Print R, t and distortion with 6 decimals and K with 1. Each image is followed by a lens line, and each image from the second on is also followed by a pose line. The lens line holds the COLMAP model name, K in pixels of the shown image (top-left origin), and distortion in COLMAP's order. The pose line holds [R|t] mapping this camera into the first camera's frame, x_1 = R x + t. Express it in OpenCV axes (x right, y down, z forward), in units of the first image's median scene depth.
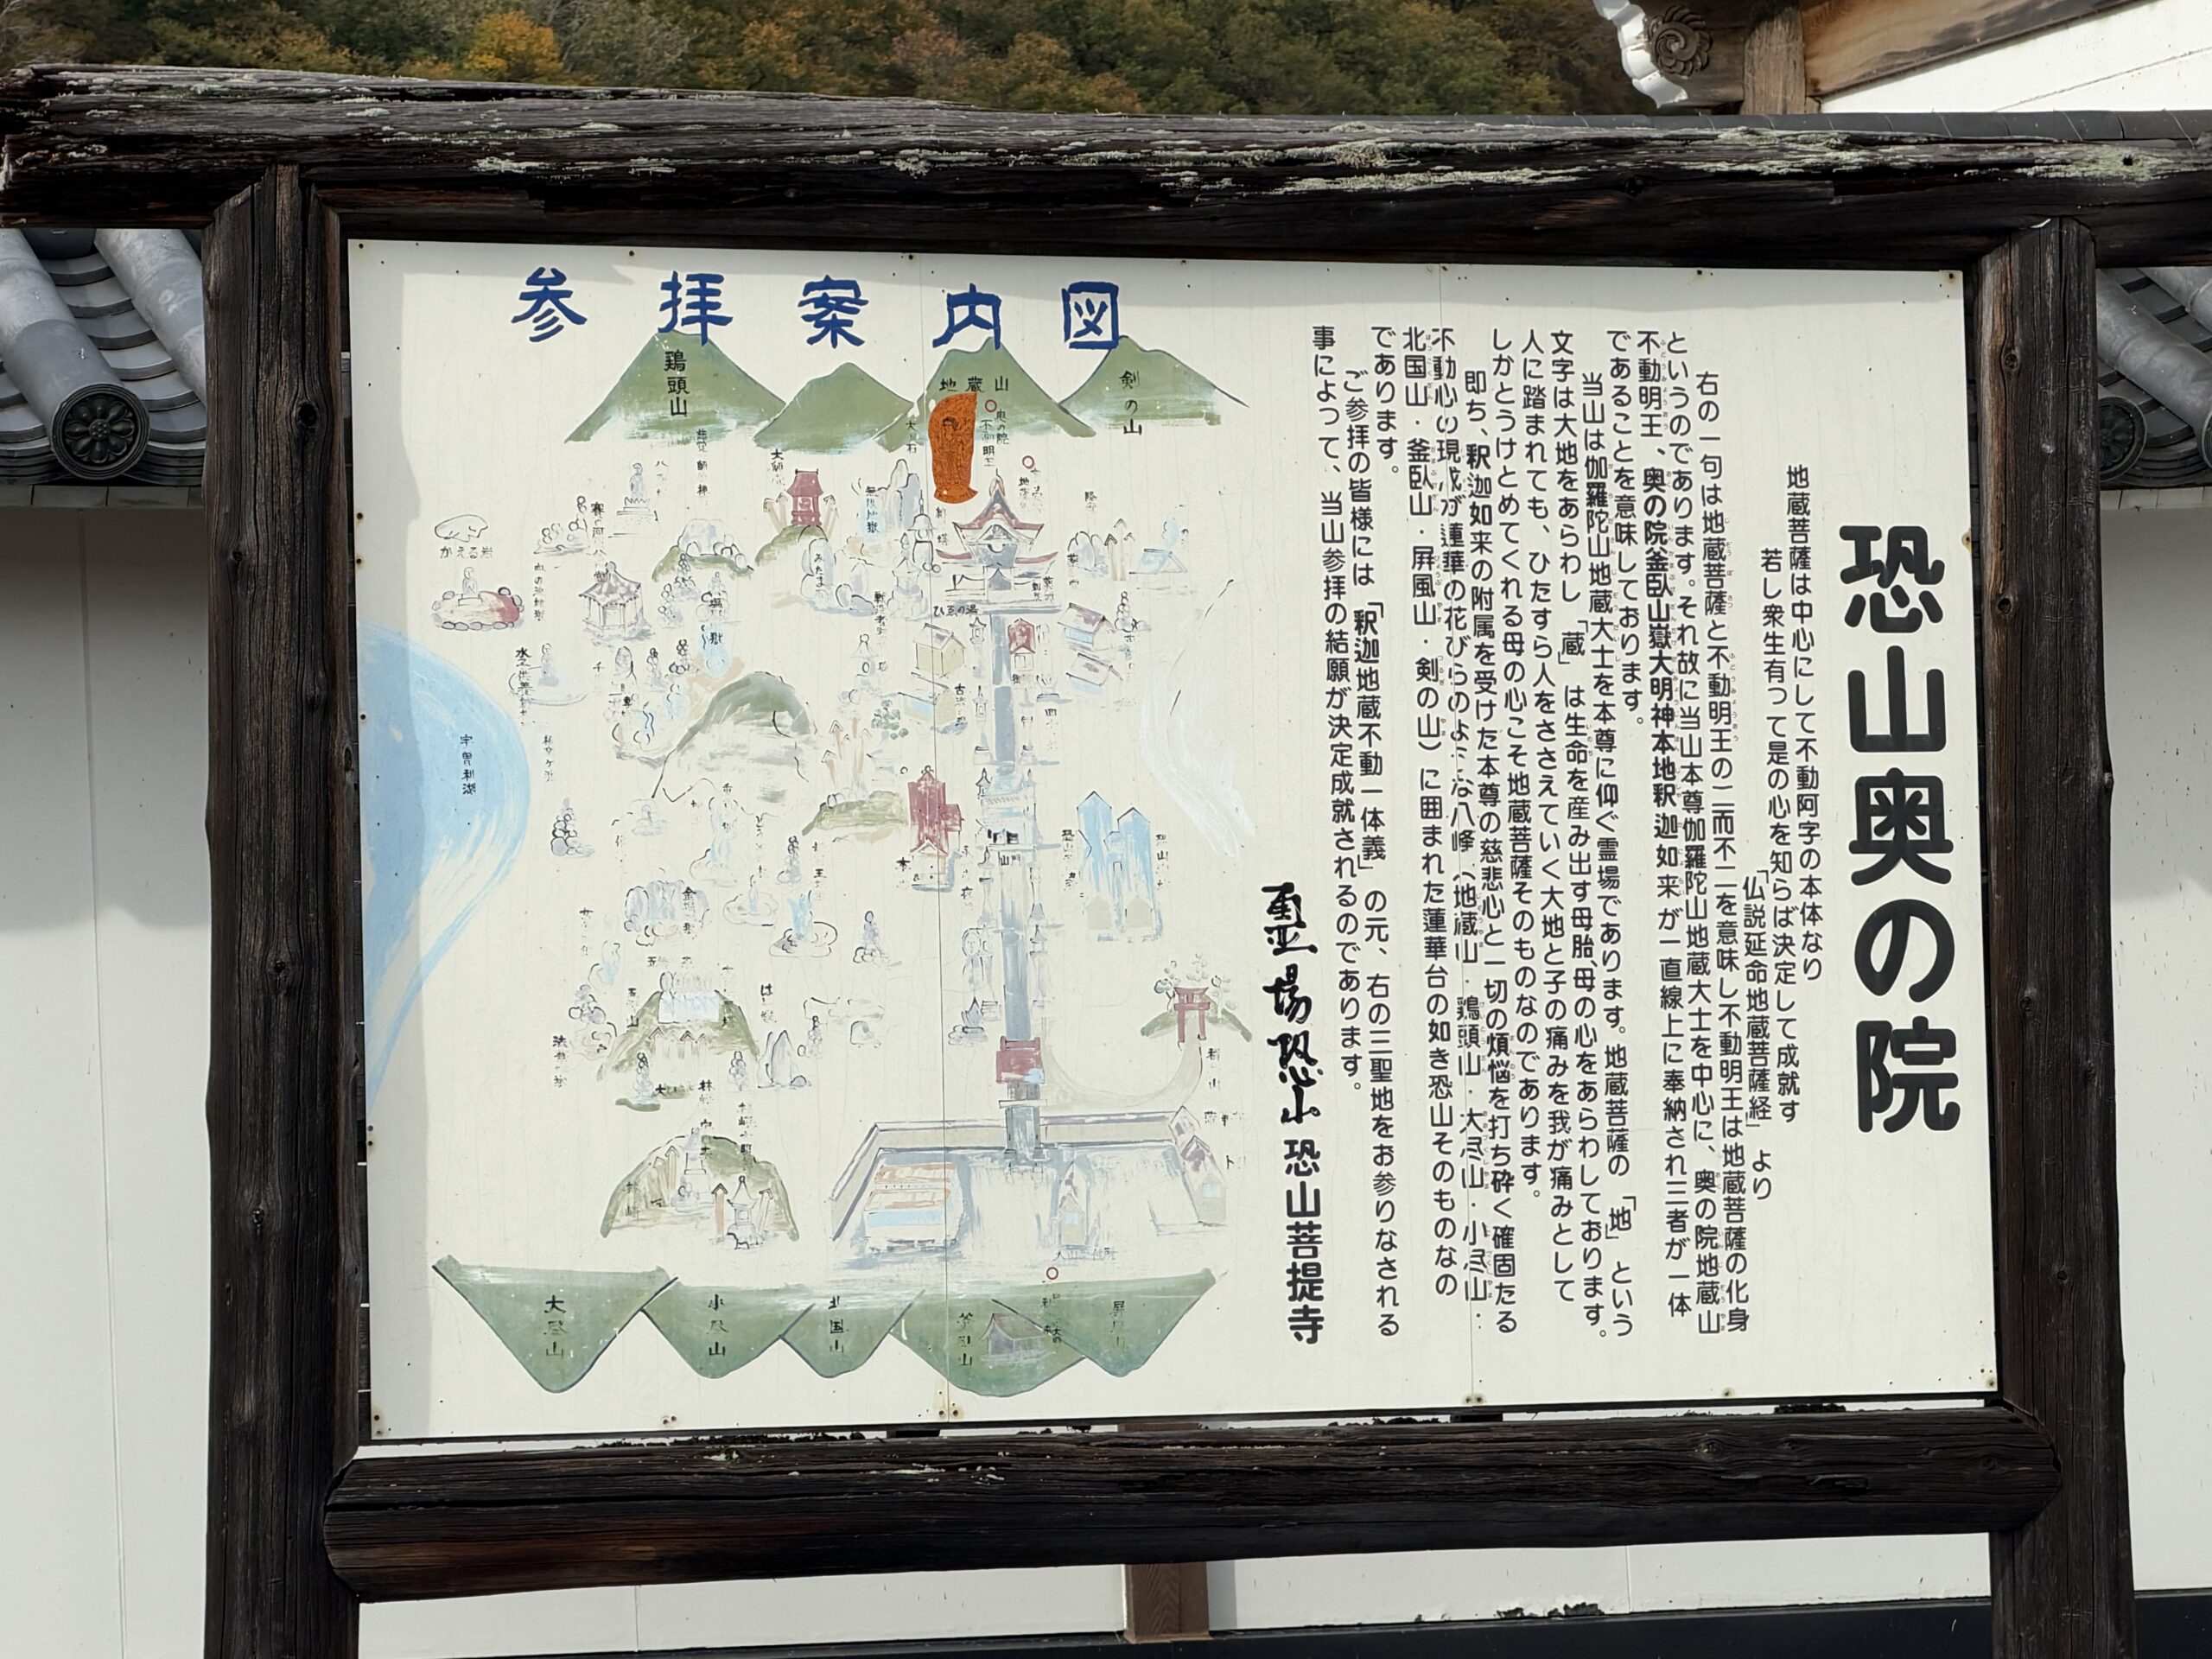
lens RADIAL K [[8737.1, 0, 1102.0], [0, 8737.1, 829.7], [0, 0, 1]] dist [0.406565, 0.000000]
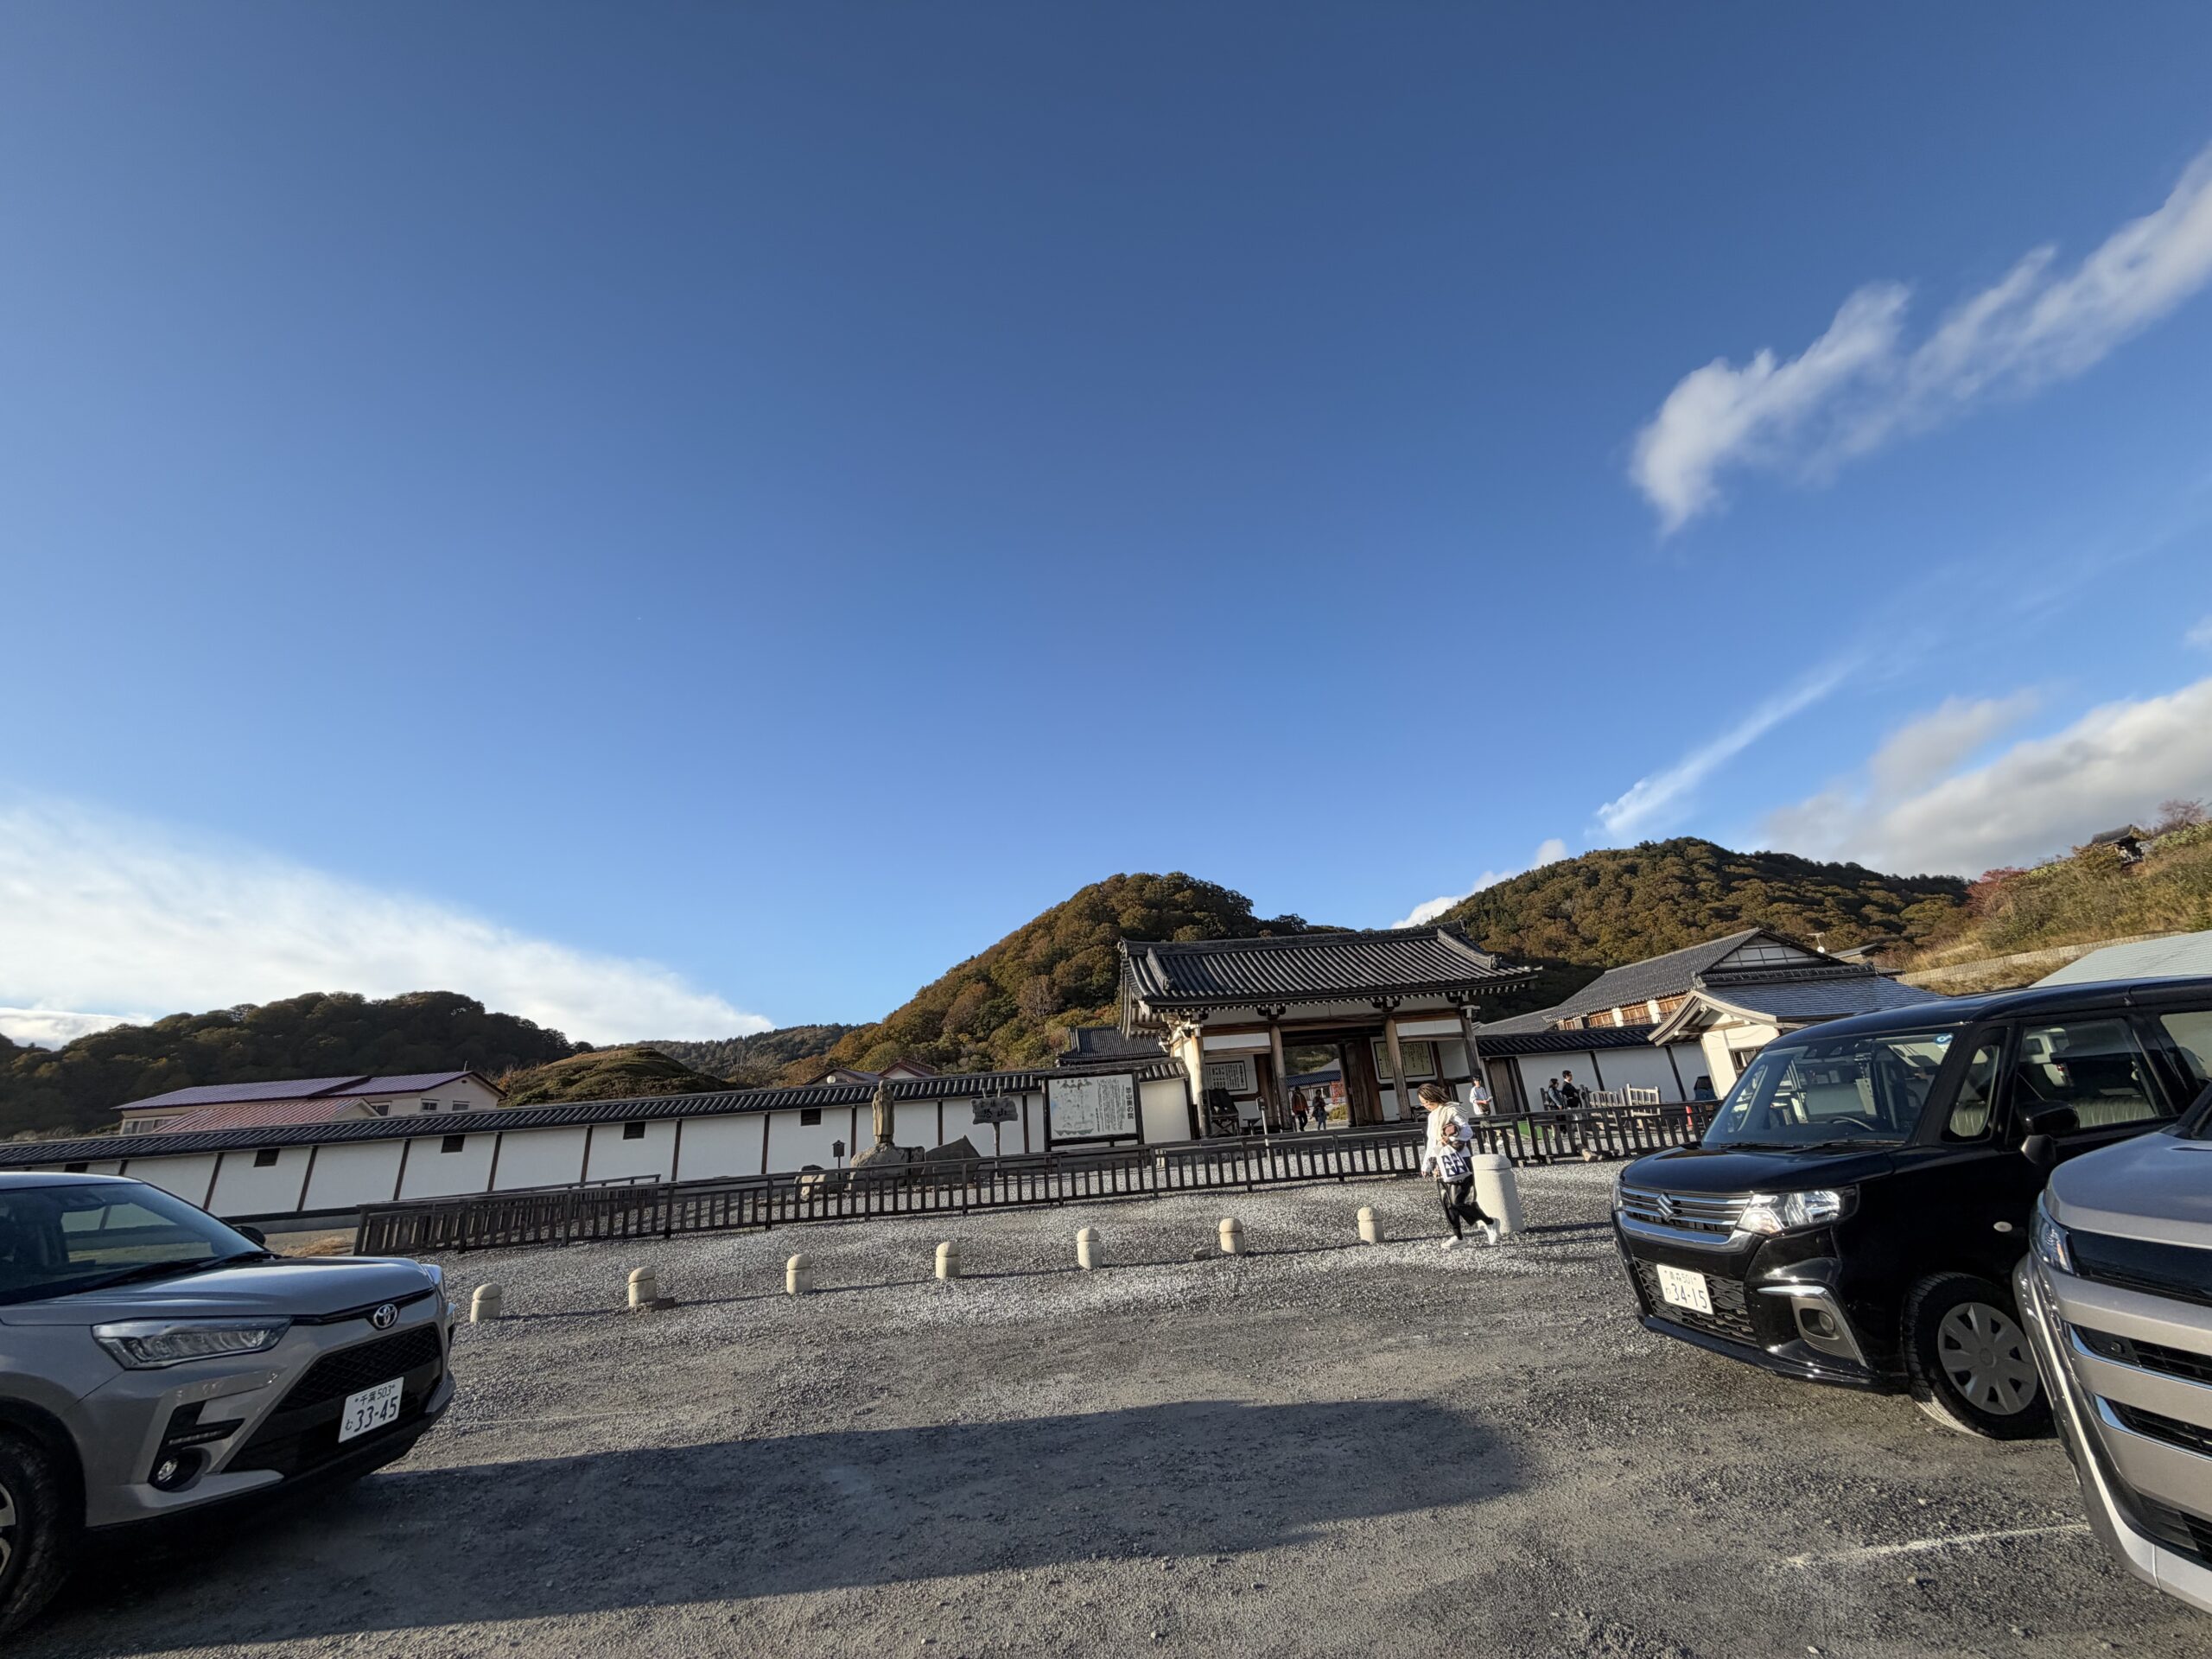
lens RADIAL K [[868.7, 0, 1101.1], [0, 868.7, 831.9], [0, 0, 1]] dist [0.004658, -0.000897]
pose [[0.948368, -0.142405, -0.283407, 0.693696], [0.064932, 0.961786, -0.265992, -0.073368], [0.310456, 0.233856, 0.921373, -1.017464]]
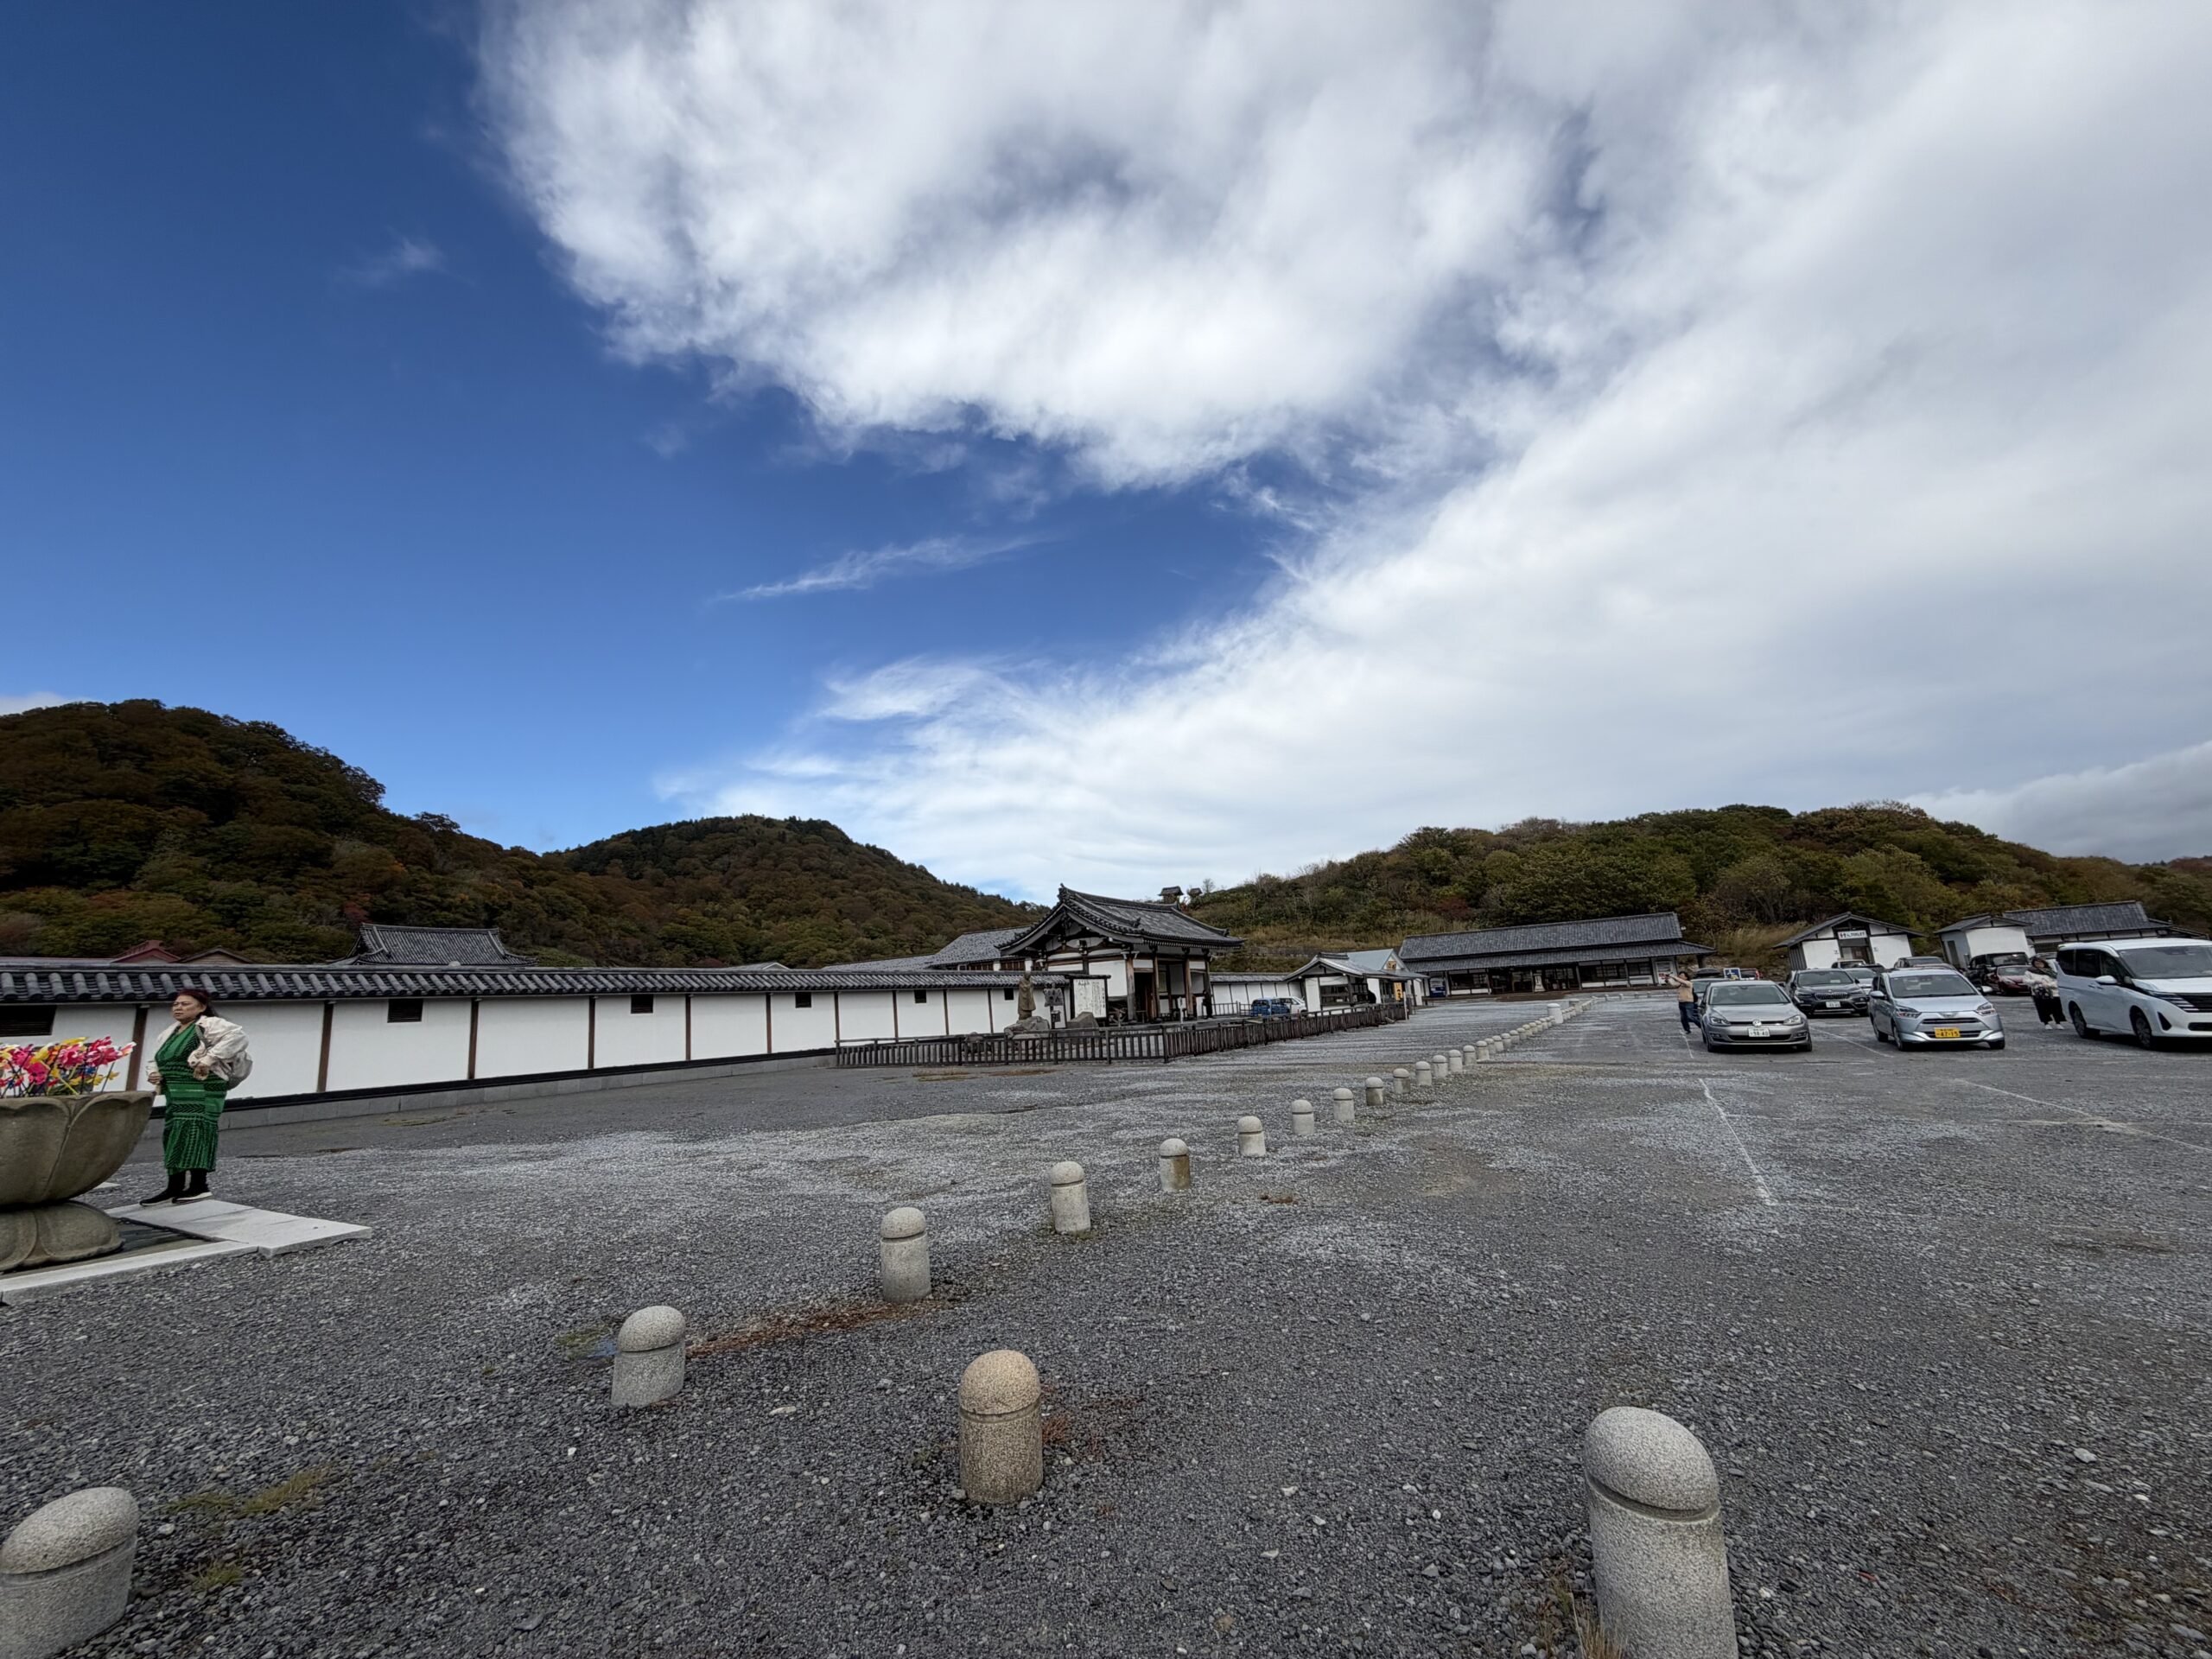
lens RADIAL K [[868.7, 0, 1099.9], [0, 868.7, 838.6], [0, 0, 1]] dist [0.004658, -0.000897]
pose [[0.801783, 0.095441, 0.589944, -1.793262], [0.003657, 0.986363, -0.164544, -0.051859], [-0.597603, 0.134086, 0.790501, -1.477268]]
